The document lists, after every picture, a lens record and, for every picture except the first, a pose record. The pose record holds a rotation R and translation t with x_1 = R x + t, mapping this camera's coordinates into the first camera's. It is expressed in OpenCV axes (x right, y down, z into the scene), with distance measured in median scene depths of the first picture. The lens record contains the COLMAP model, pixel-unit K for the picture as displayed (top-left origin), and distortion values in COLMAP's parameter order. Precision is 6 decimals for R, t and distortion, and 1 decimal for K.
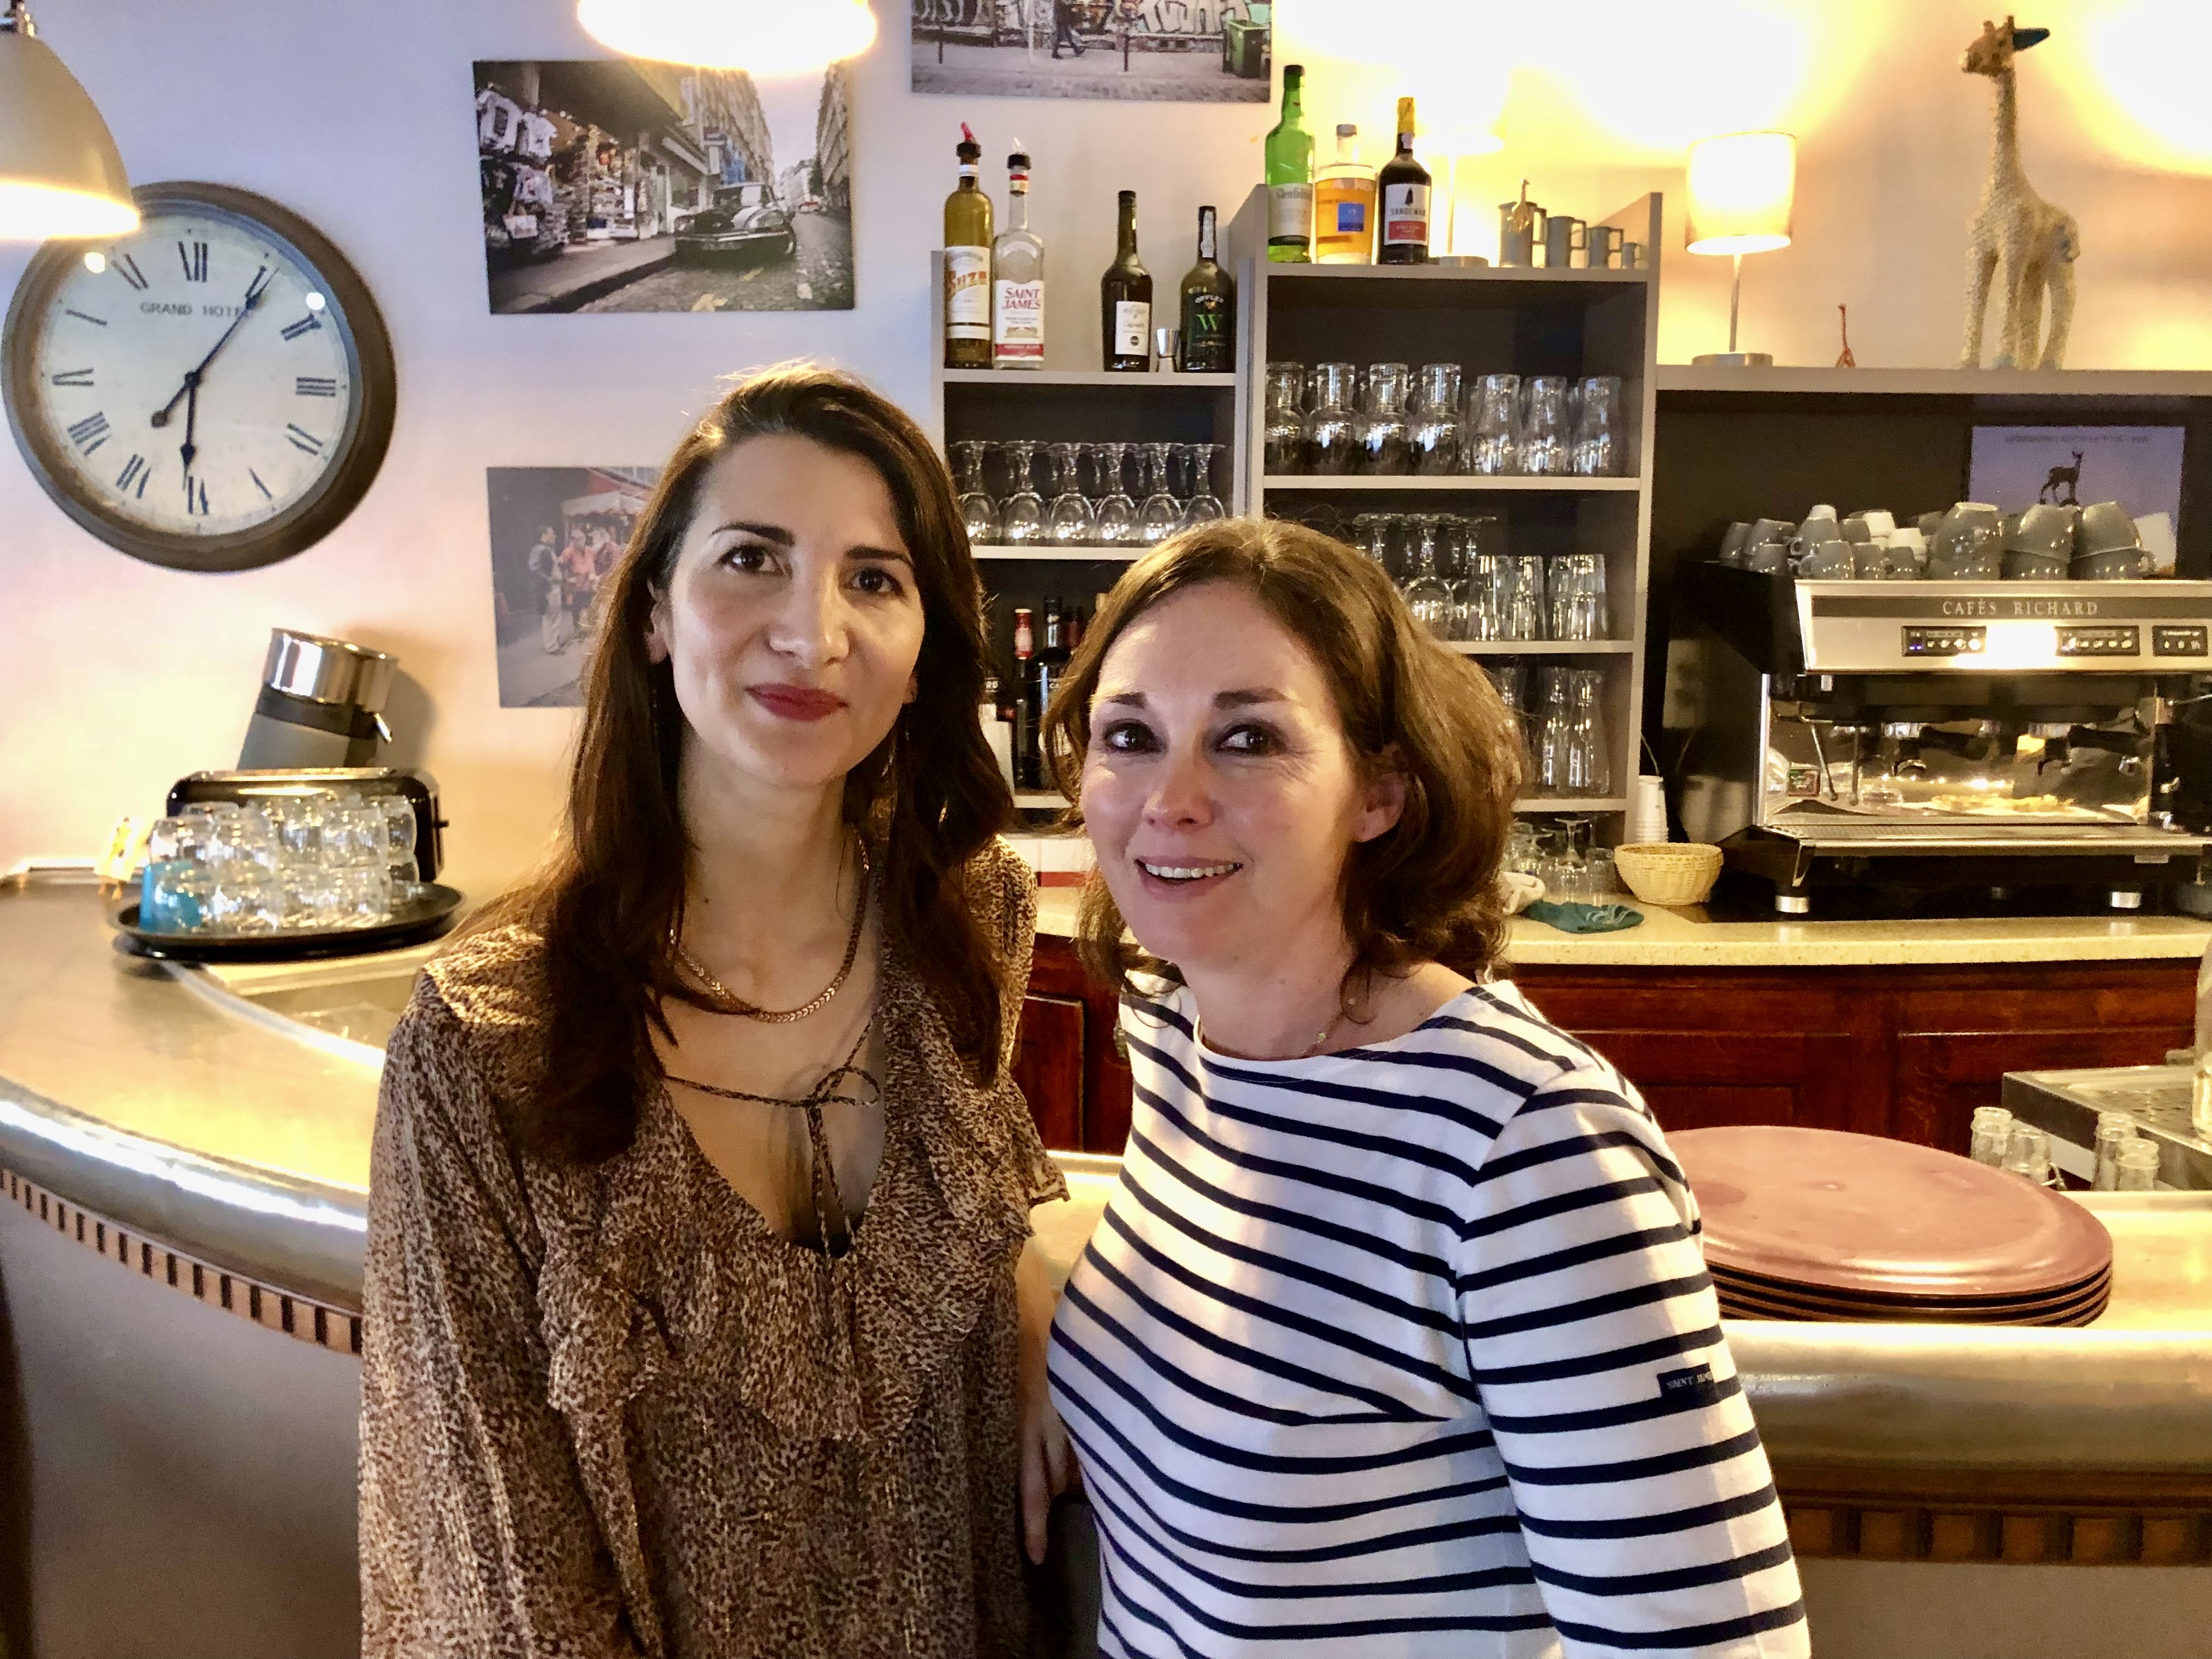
lens RADIAL K [[1793.8, 0, 1106.0], [0, 1793.8, 829.5], [0, 0, 1]] dist [0.023816, -0.006923]
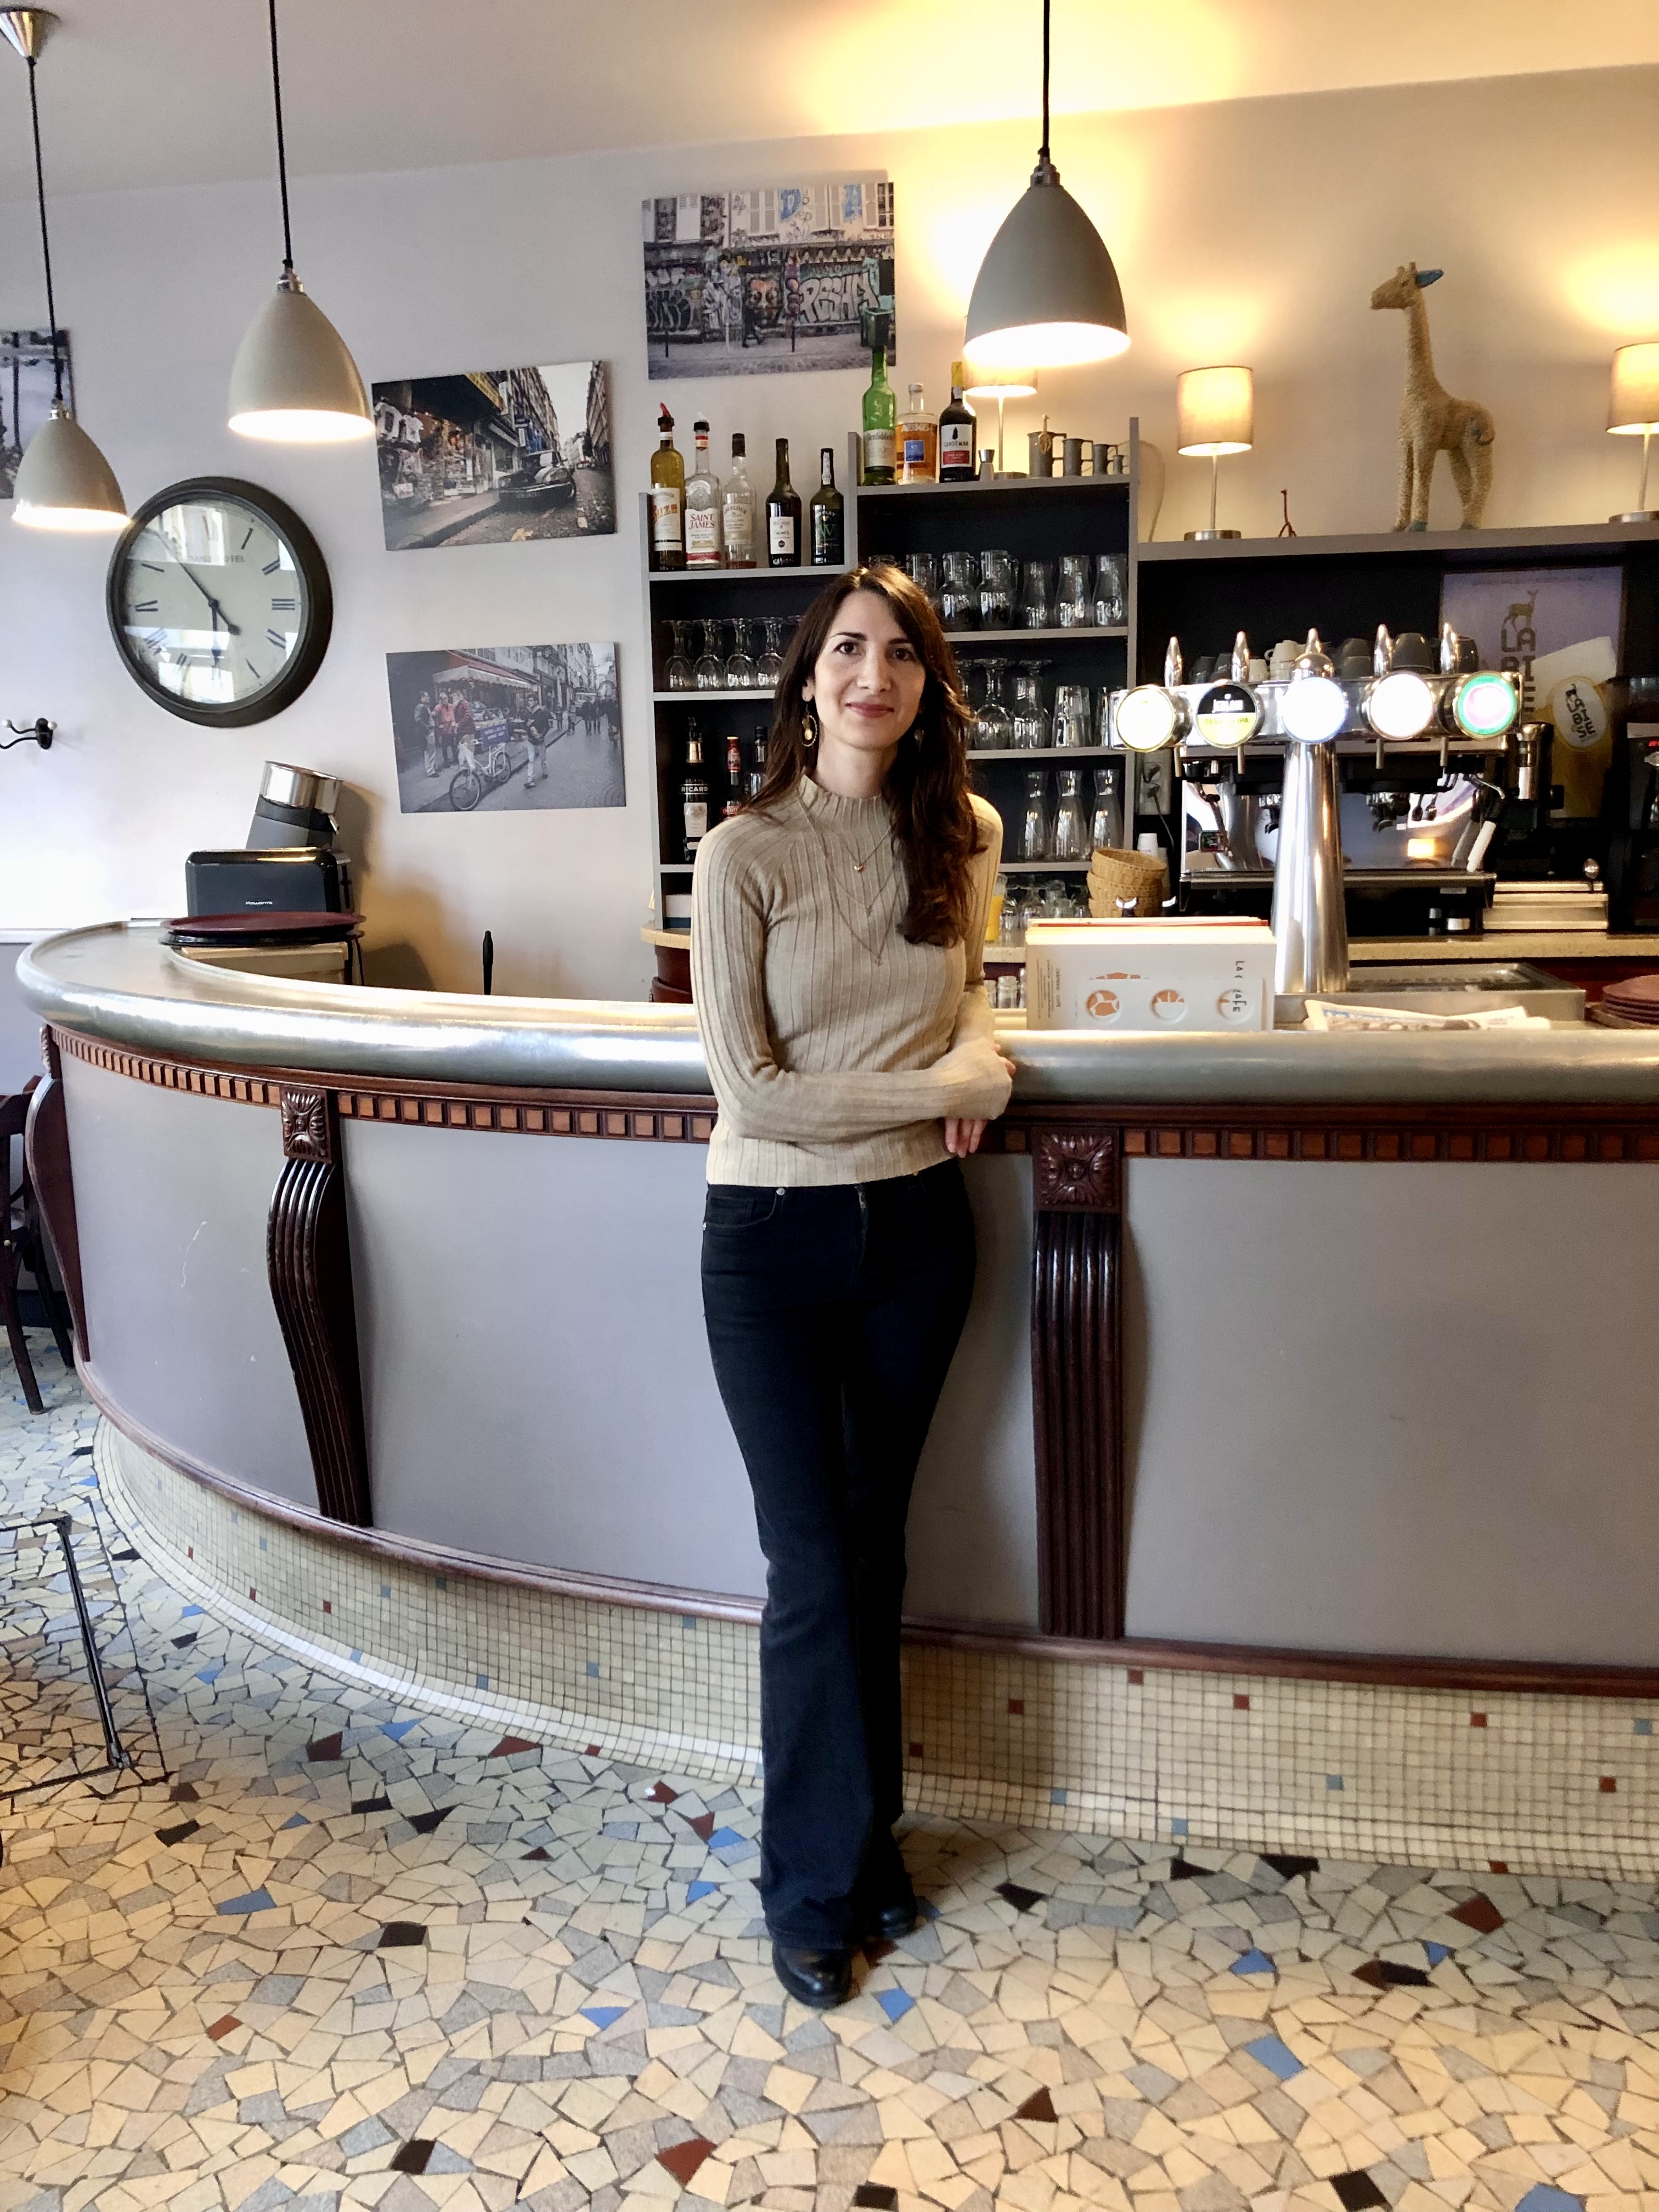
lens RADIAL K [[1793.8, 0, 829.5], [0, 1793.8, 1106.0], [0, 0, 1]] dist [0.023816, -0.006923]
pose [[0.969306, 0.020828, -0.244974, 0.405560], [-0.008240, 0.998598, 0.052298, 0.100408], [0.245720, -0.048674, 0.968118, -0.405123]]
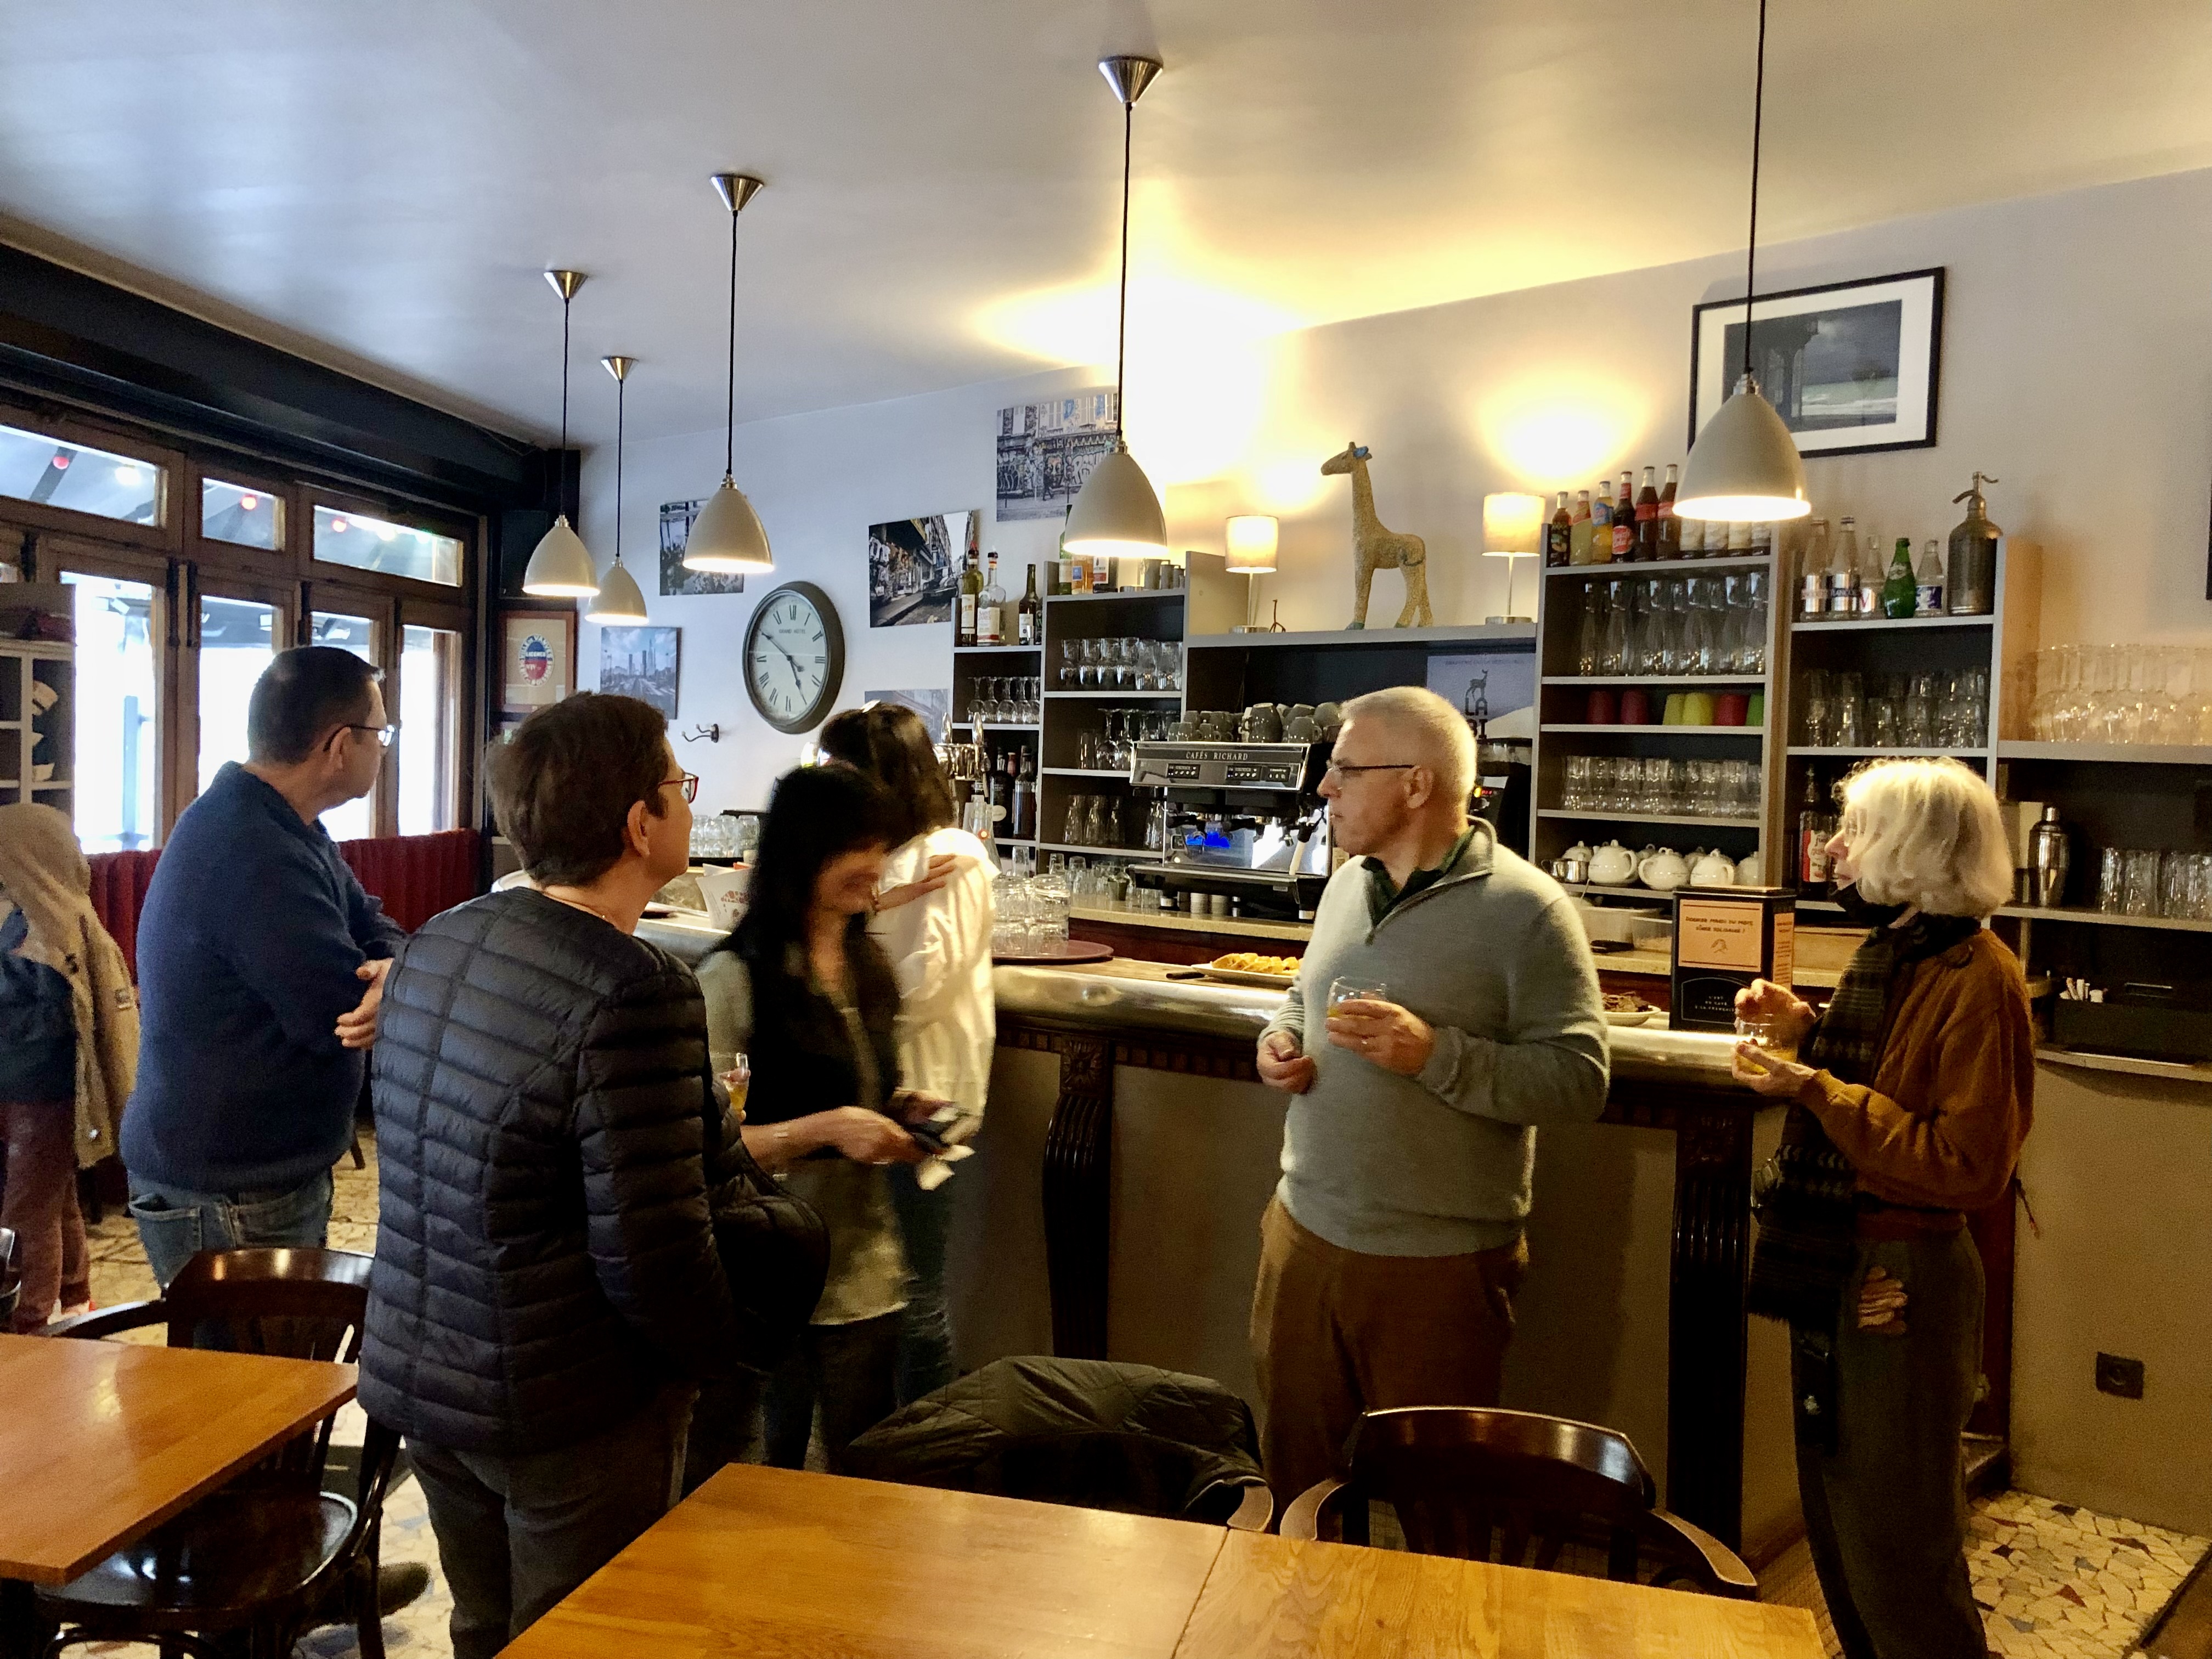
lens RADIAL K [[1761.8, 0, 1106.0], [0, 1761.8, 829.5], [0, 0, 1]] dist [0.212927, -0.200705]
pose [[0.693181, 0.045916, -0.719299, 1.582088], [-0.117778, 0.991771, -0.050193, 0.059770], [0.711075, 0.119511, 0.692885, -0.372607]]
